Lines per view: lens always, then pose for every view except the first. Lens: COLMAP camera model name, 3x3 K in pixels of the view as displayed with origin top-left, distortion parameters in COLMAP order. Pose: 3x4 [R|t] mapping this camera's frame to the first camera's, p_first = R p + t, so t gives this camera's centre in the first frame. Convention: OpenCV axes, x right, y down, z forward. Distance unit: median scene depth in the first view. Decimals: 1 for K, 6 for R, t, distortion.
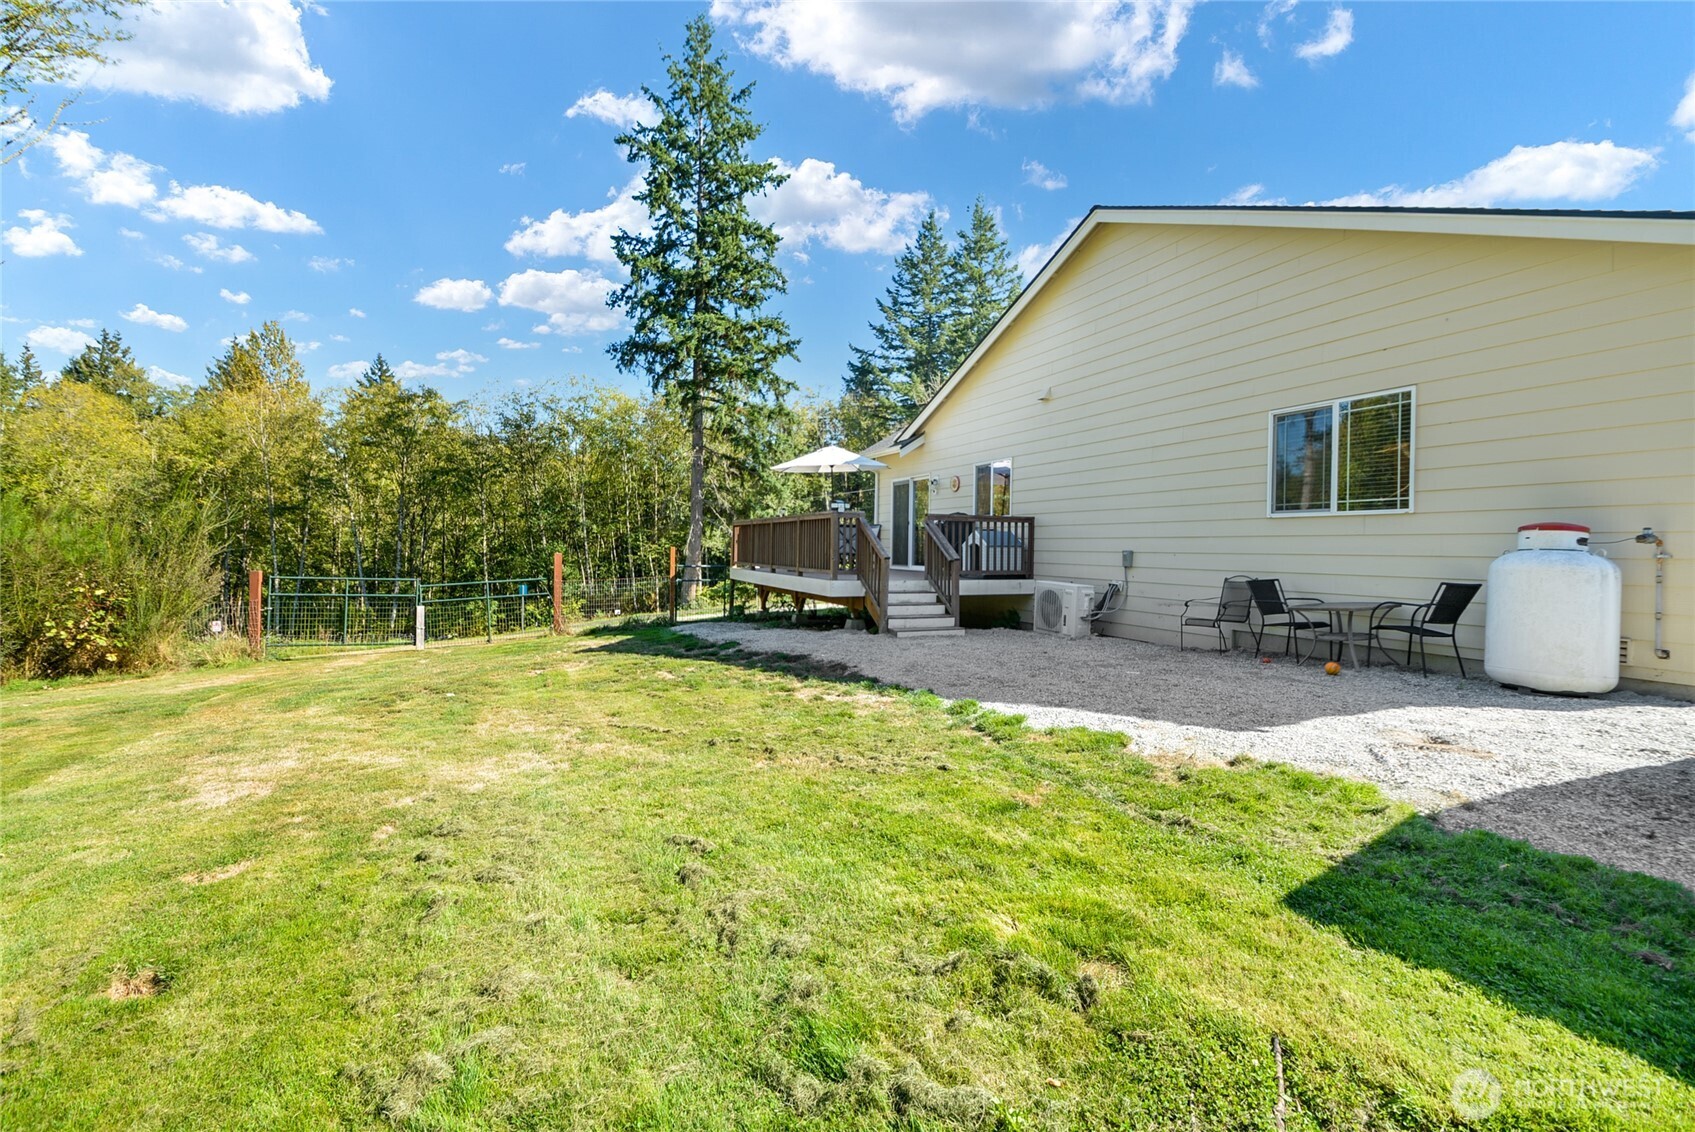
lens RADIAL K [[725.2, 0, 848.5], [0, 725.2, 541.3], [0, 0, 1]] dist [0.001004, 0.000262]
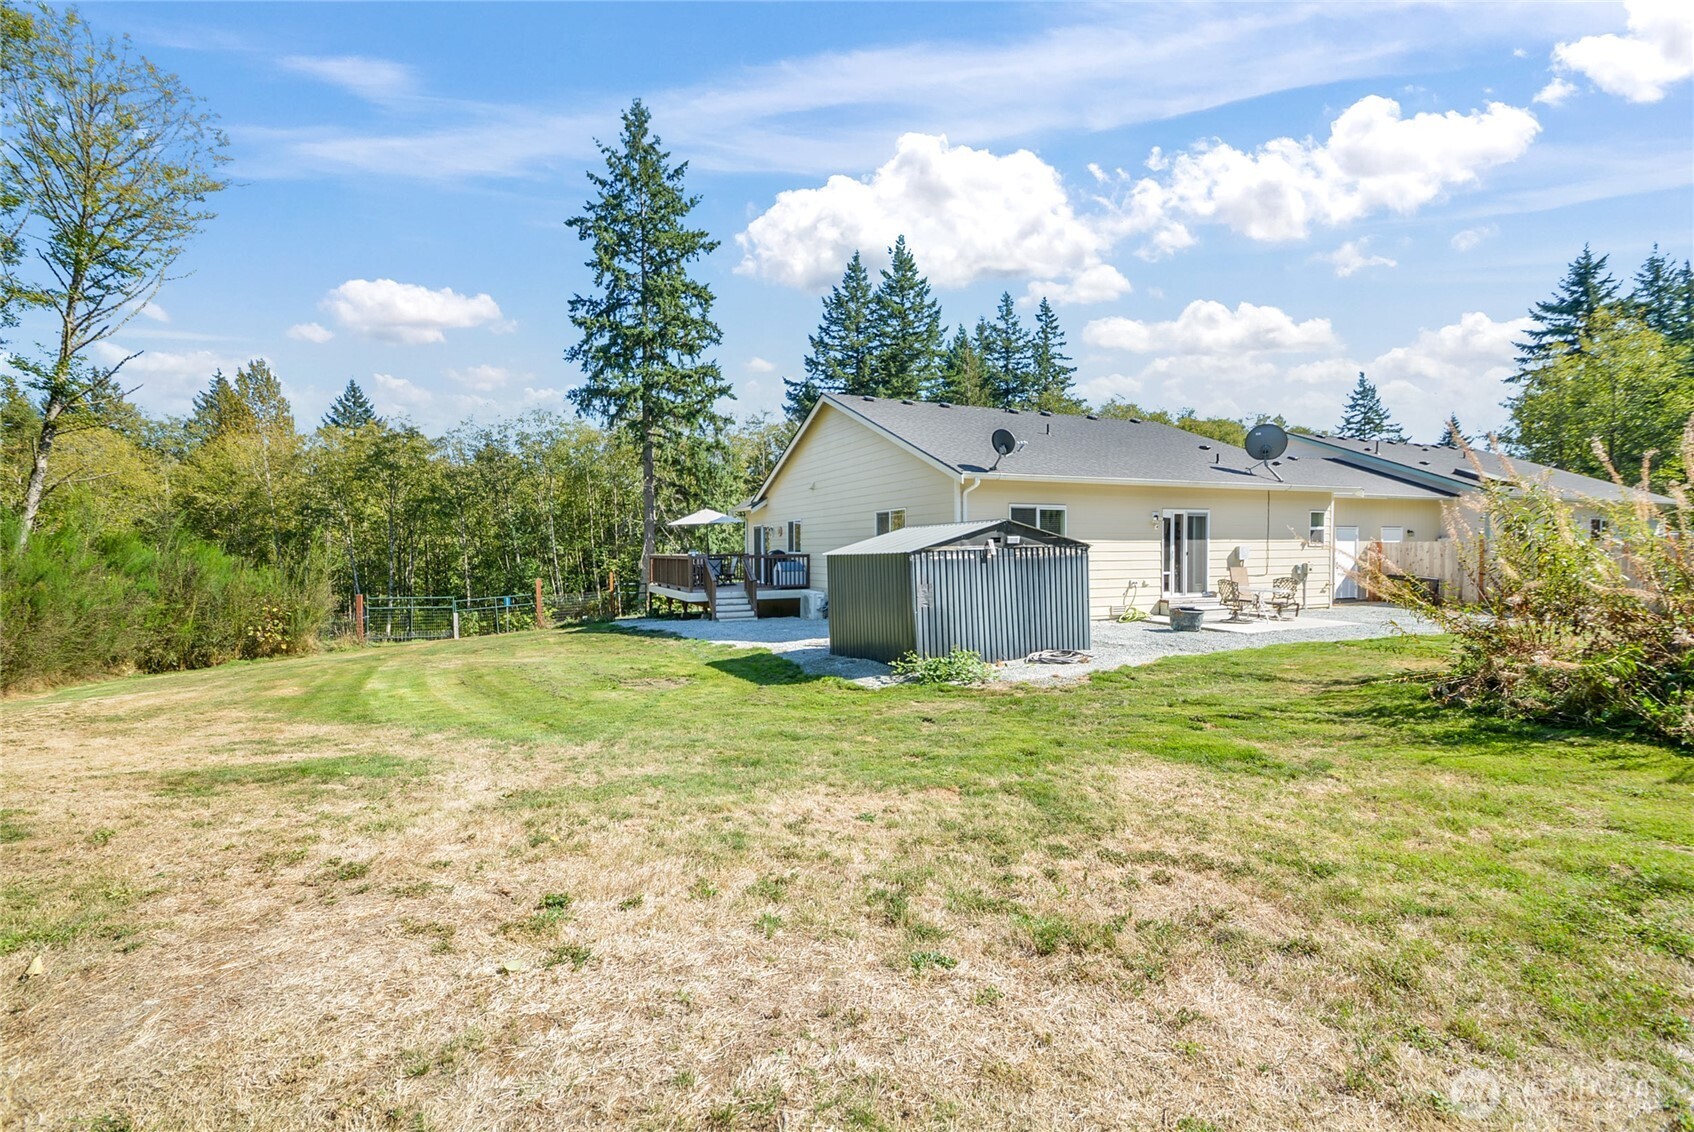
lens RADIAL K [[759.1, 0, 847.0], [0, 759.1, 566.0], [0, 0, 1]] dist [-0.001518, -0.000287]
pose [[0.999548, -0.023888, 0.018242, 0.088326], [0.023303, 0.999227, 0.031661, -0.016984], [-0.018984, -0.031221, 0.999332, -0.239383]]
